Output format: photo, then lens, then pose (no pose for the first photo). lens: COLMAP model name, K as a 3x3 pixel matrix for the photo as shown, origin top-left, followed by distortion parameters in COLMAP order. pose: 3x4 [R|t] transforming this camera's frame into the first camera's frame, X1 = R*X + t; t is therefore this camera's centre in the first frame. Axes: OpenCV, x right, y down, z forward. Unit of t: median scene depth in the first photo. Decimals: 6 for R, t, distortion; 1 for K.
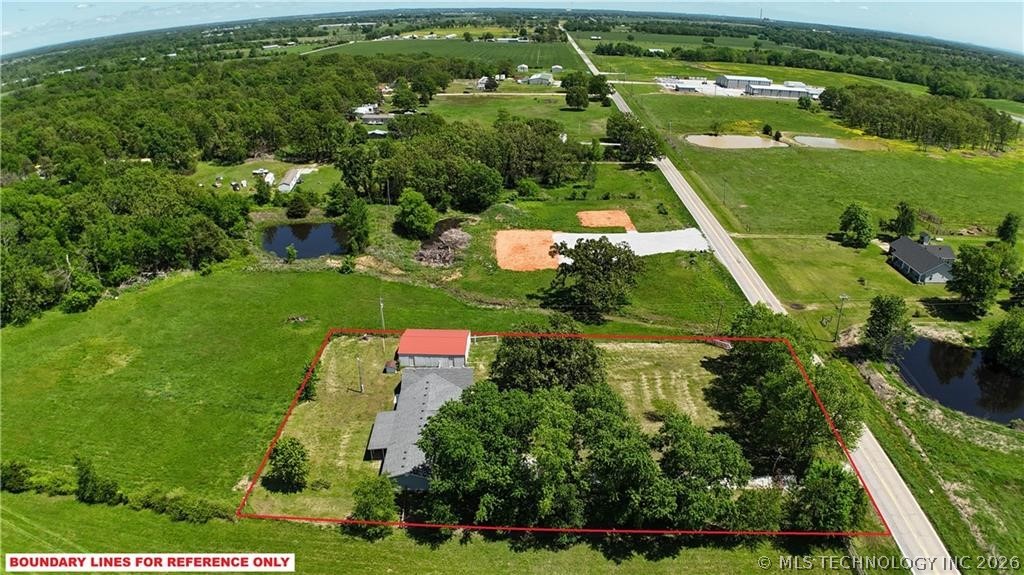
lens RADIAL K [[627.3, 0, 512.0], [0, 627.3, 287.5], [0, 0, 1]] dist [-0.177335, 0.013613]
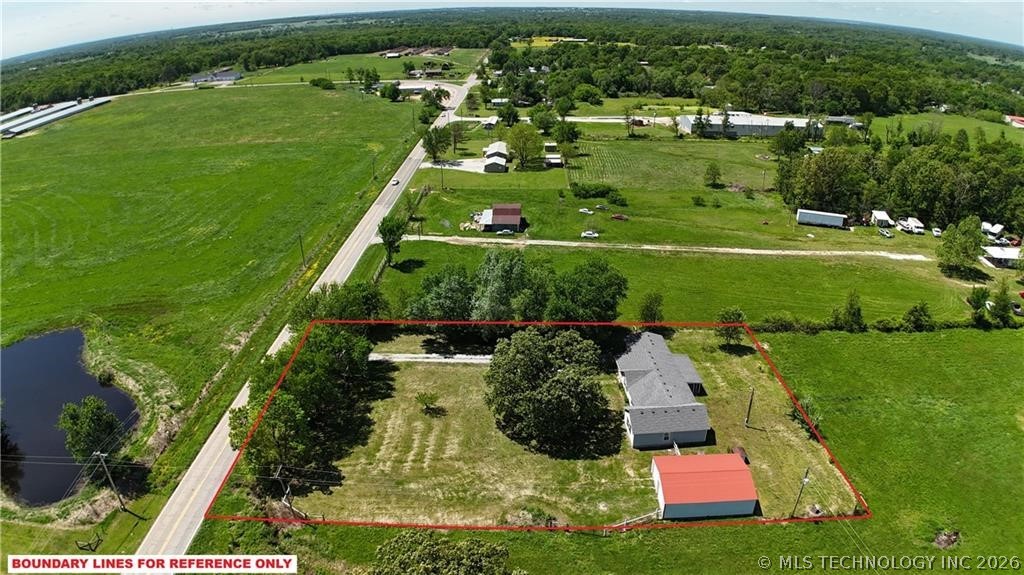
lens RADIAL K [[627.3, 0, 512.0], [0, 627.3, 287.5], [0, 0, 1]] dist [-0.177335, 0.013613]
pose [[-0.999581, 0.024721, -0.015070, 0.077977], [0.004489, 0.646549, 0.762859, -0.450561], [0.028603, 0.762472, -0.646389, 0.982738]]
